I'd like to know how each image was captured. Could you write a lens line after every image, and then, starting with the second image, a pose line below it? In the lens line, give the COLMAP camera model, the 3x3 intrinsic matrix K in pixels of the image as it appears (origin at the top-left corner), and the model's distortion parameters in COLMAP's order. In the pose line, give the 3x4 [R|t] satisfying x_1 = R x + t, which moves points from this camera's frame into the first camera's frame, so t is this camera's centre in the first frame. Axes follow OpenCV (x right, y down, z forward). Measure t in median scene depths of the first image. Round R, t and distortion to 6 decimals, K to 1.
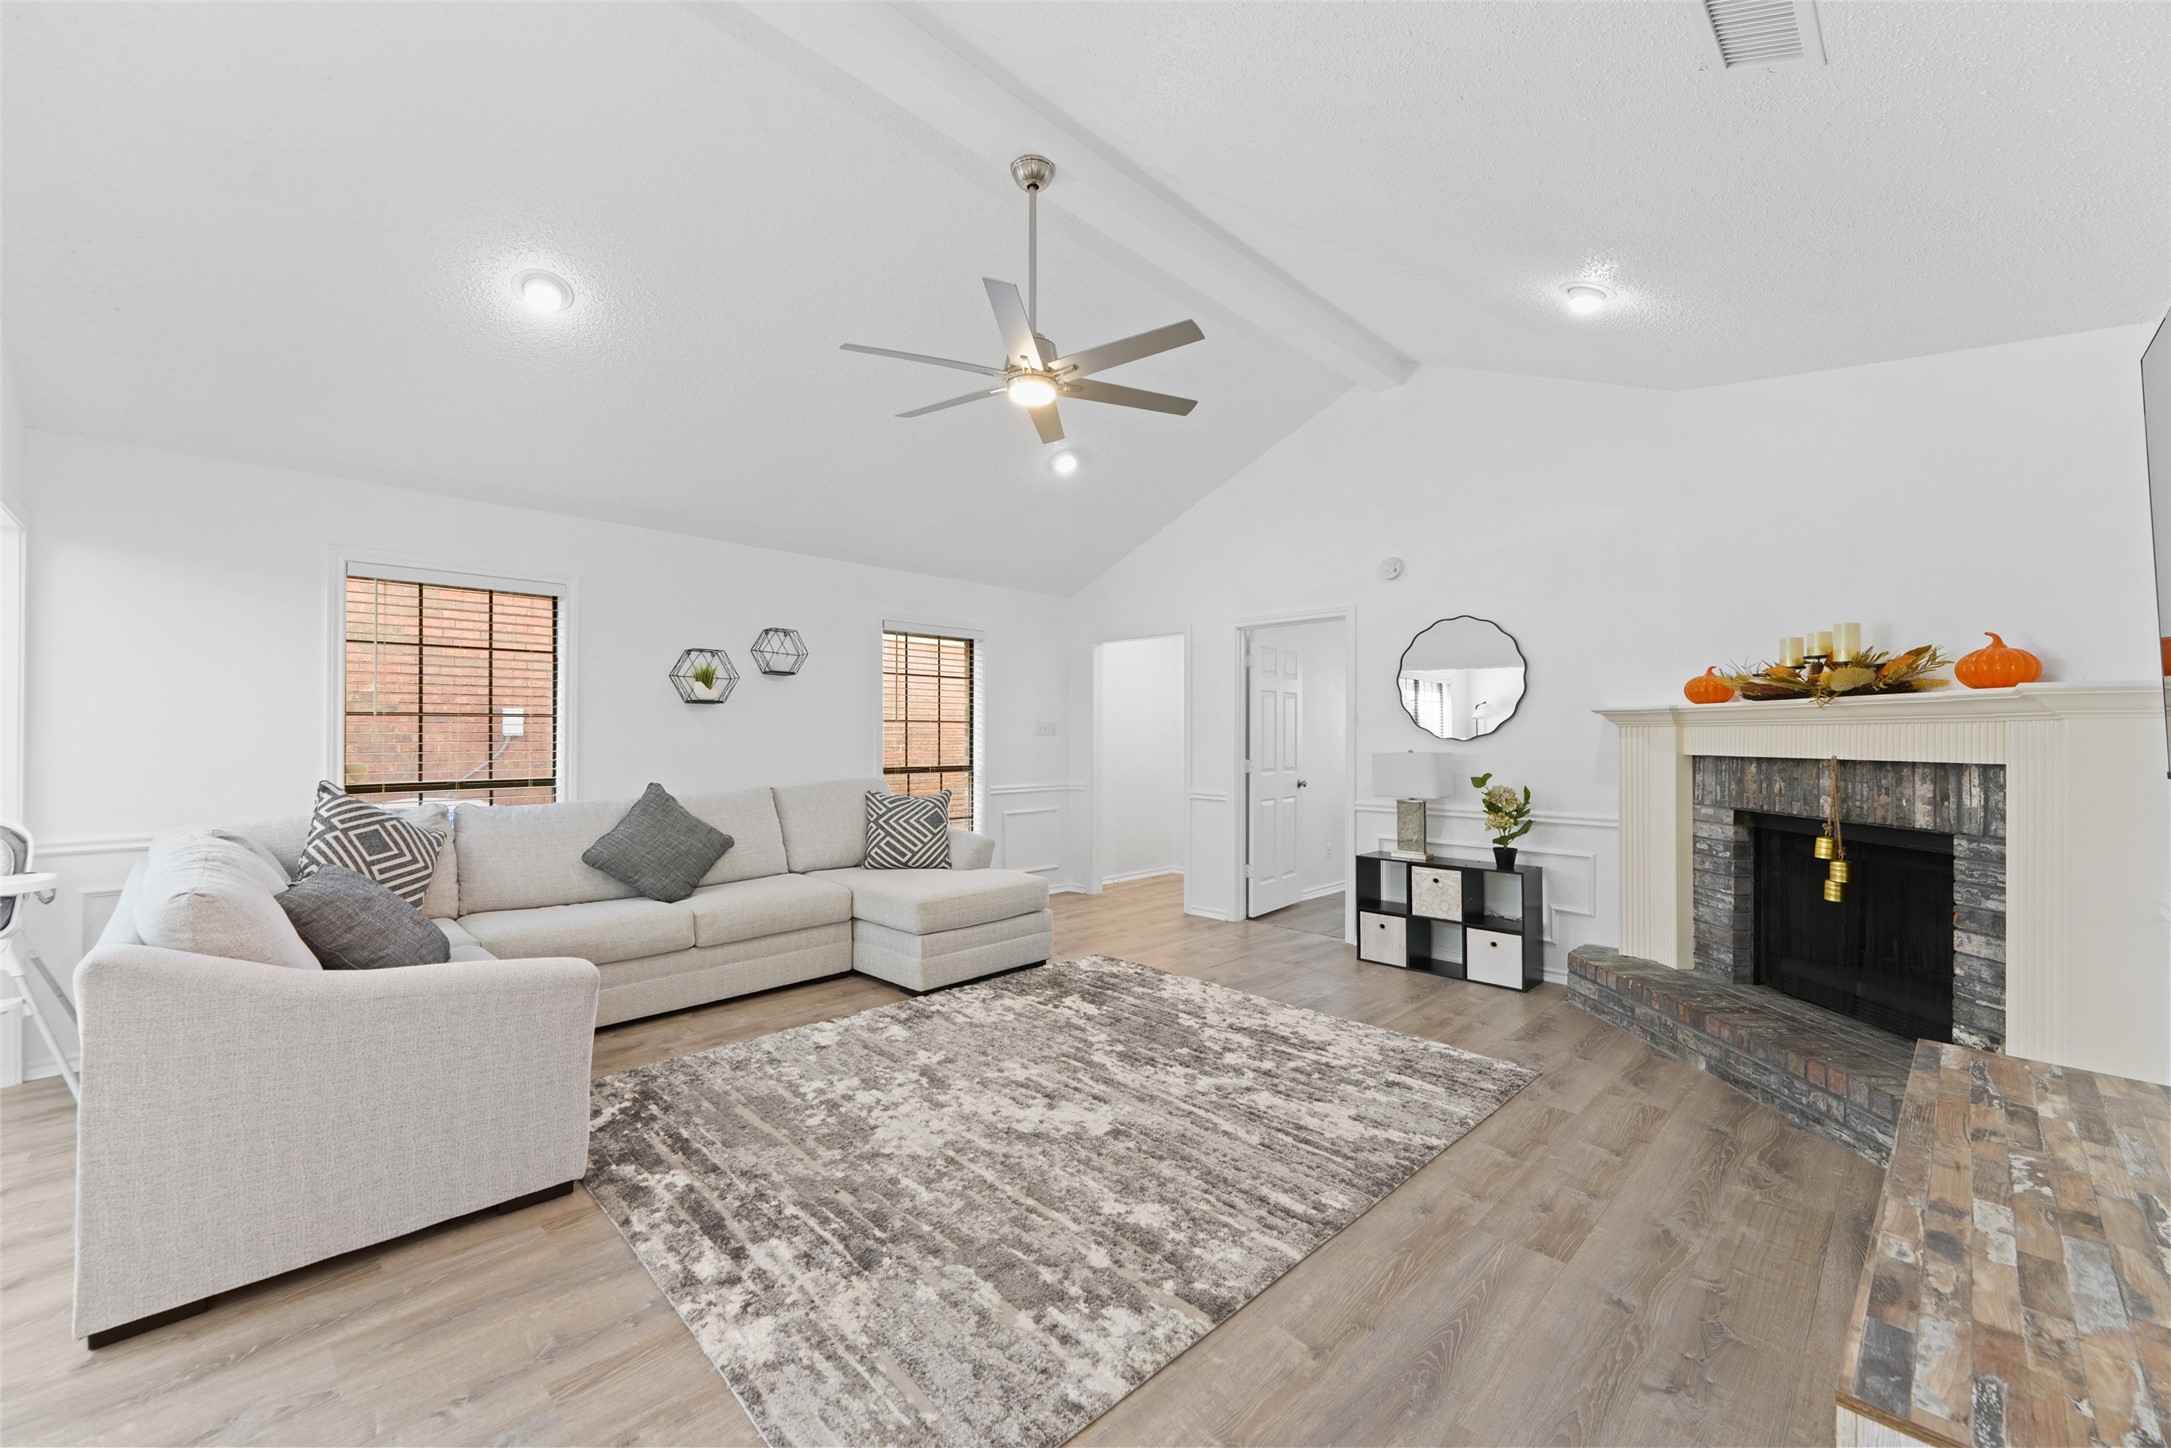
lens RADIAL K [[859.5, 0, 1089.5], [0, 859.5, 738.9], [0, 0, 1]] dist [0.000658, 0.000075]
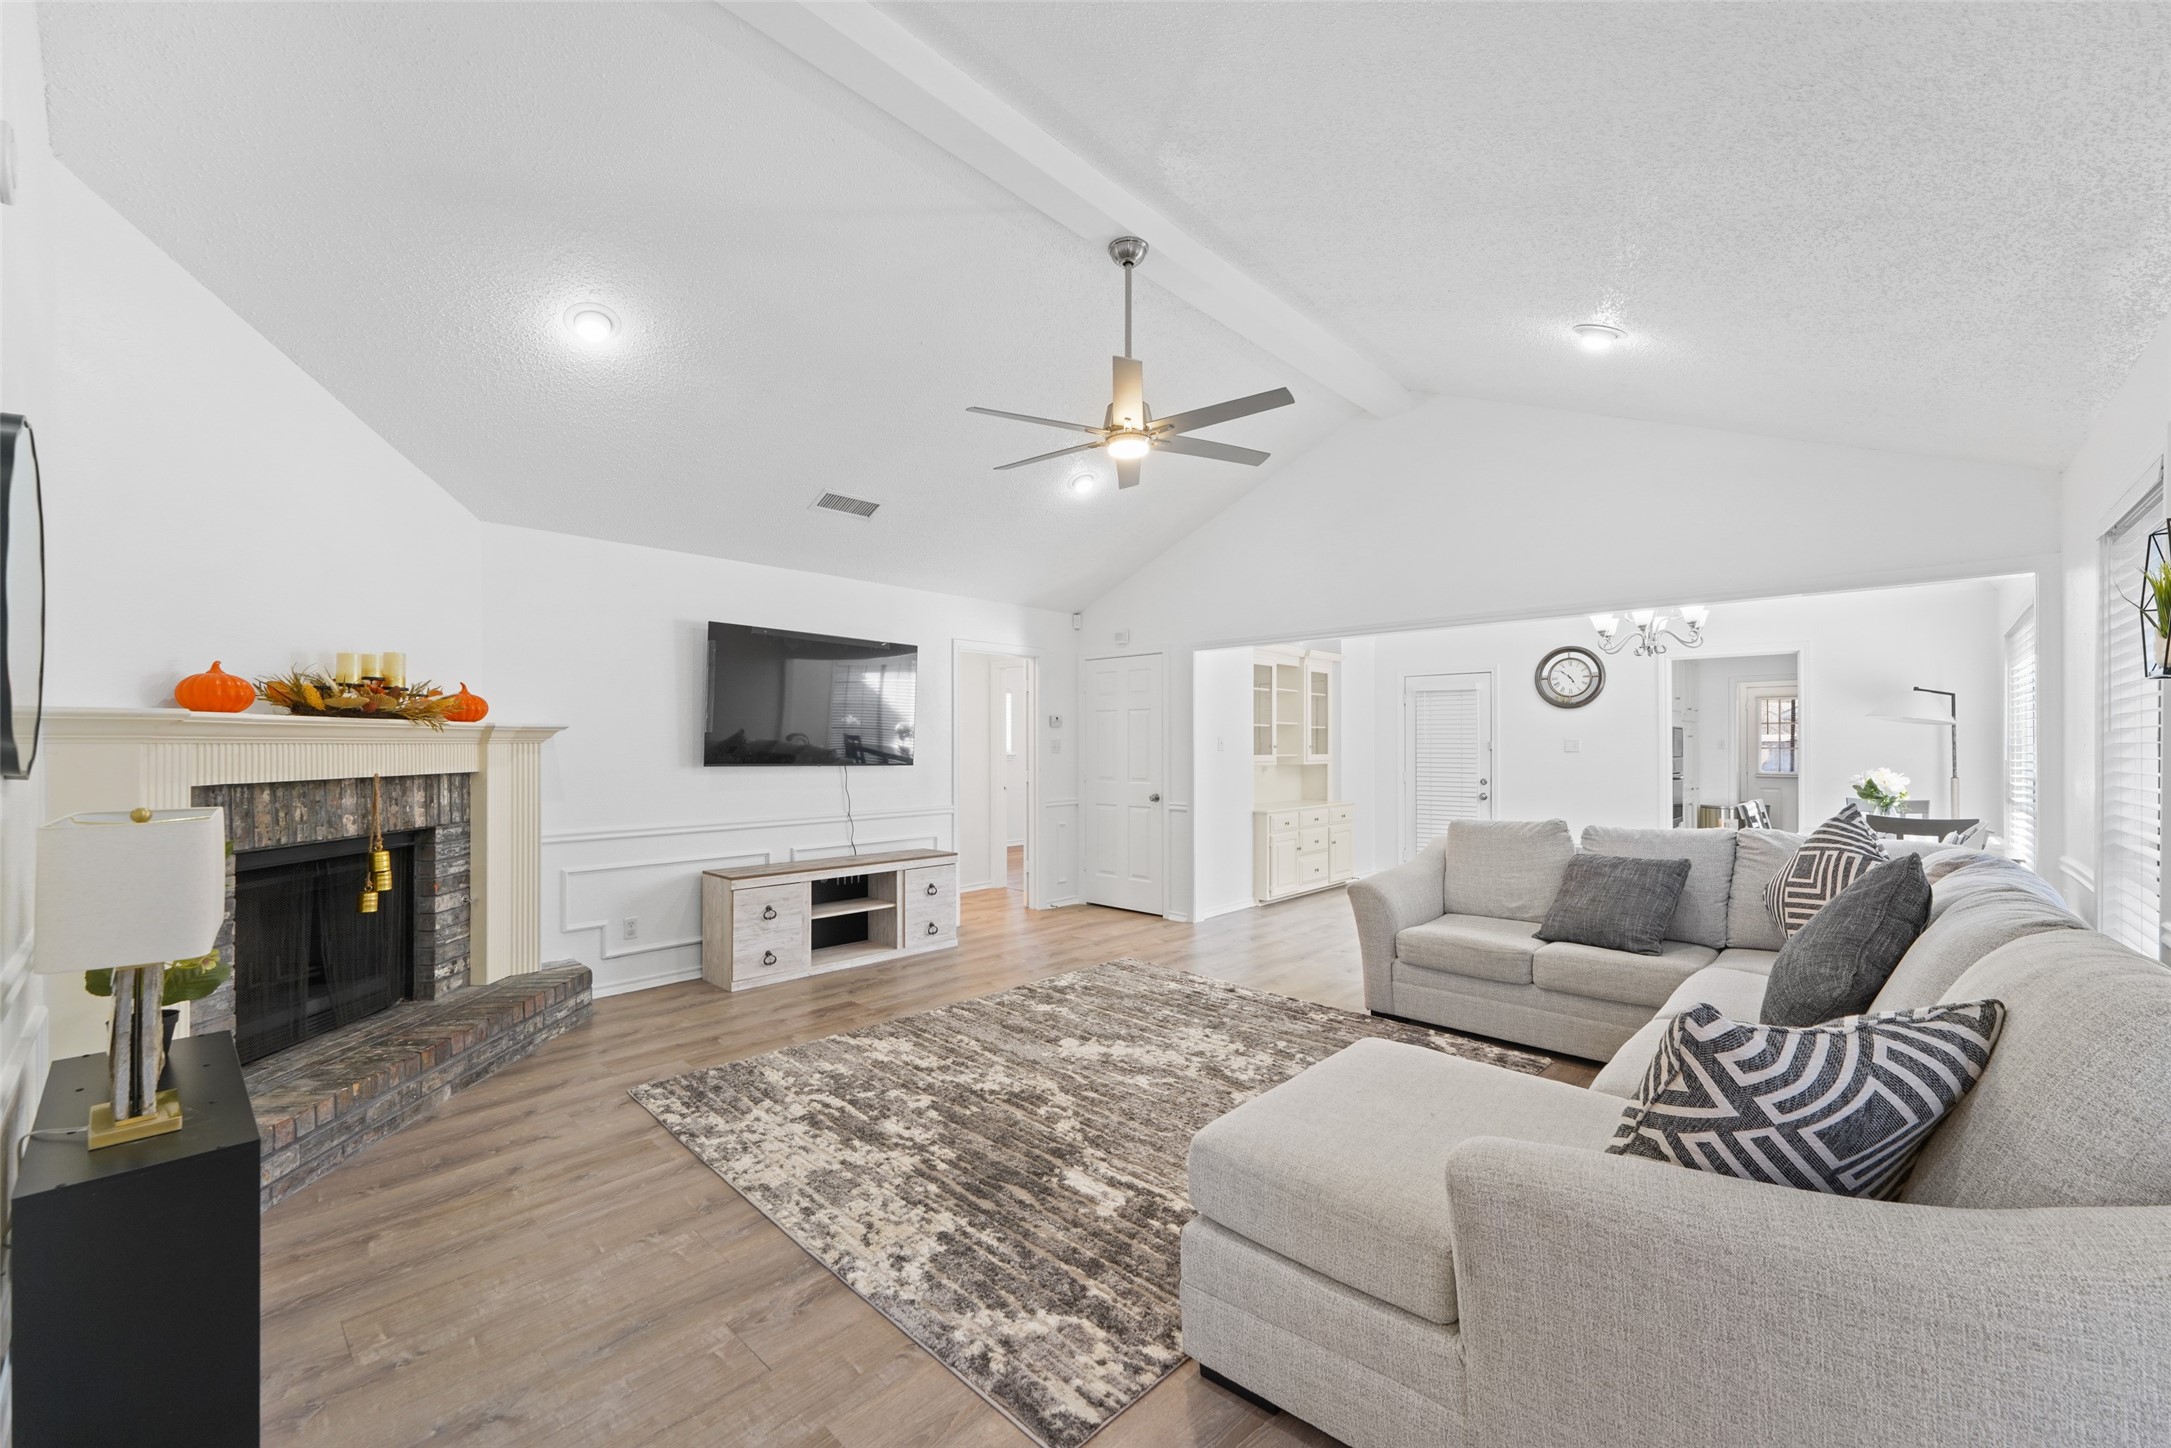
lens RADIAL K [[859.5, 0, 1089.5], [0, 859.5, 738.9], [0, 0, 1]] dist [0.000658, 0.000075]
pose [[-0.999708, -0.002209, -0.024082, 0.010454], [-0.002166, 0.999996, -0.001793, -0.023540], [0.024086, -0.001740, -0.999708, 2.096281]]
